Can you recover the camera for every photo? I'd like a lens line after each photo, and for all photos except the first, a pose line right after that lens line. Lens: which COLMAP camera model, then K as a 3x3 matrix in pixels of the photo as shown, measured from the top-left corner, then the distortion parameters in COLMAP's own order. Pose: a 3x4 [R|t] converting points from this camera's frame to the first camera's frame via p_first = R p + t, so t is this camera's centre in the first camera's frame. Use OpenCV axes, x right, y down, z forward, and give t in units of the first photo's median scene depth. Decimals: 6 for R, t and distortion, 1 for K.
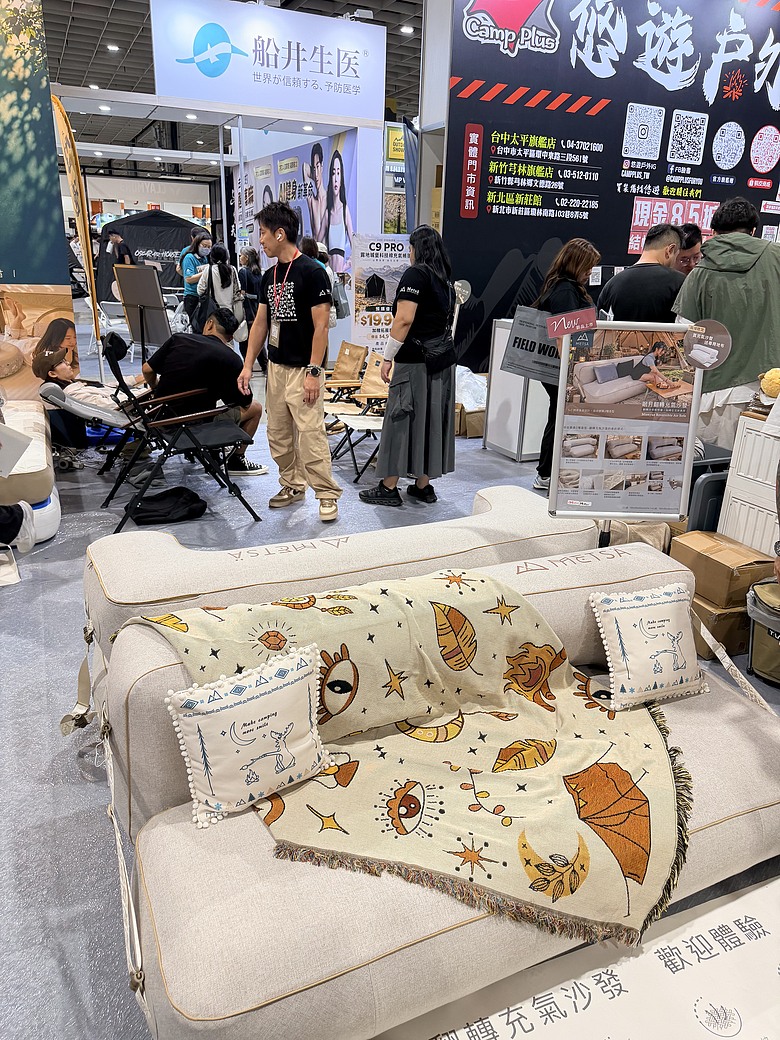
lens RADIAL K [[729.6, 0, 388.4], [0, 729.6, 524.0], [0, 0, 1]] dist [0.017525, -0.031997]
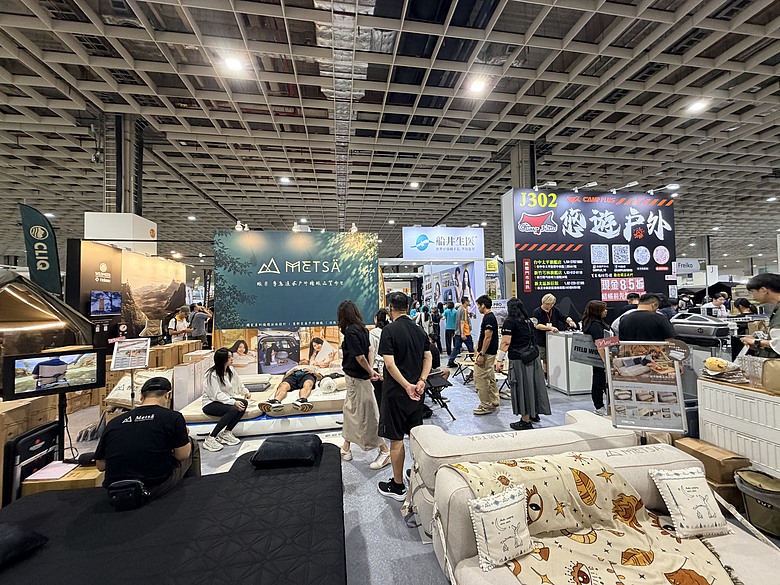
lens RADIAL K [[308.3, 0, 383.7], [0, 308.3, 291.2], [0, 0, 1]] dist [-0.016776, 0.002000]
pose [[0.956657, -0.062581, -0.284413, -0.155612], [-0.050188, 0.926596, -0.372694, -0.015709], [0.286860, 0.370815, 0.883294, -0.165338]]
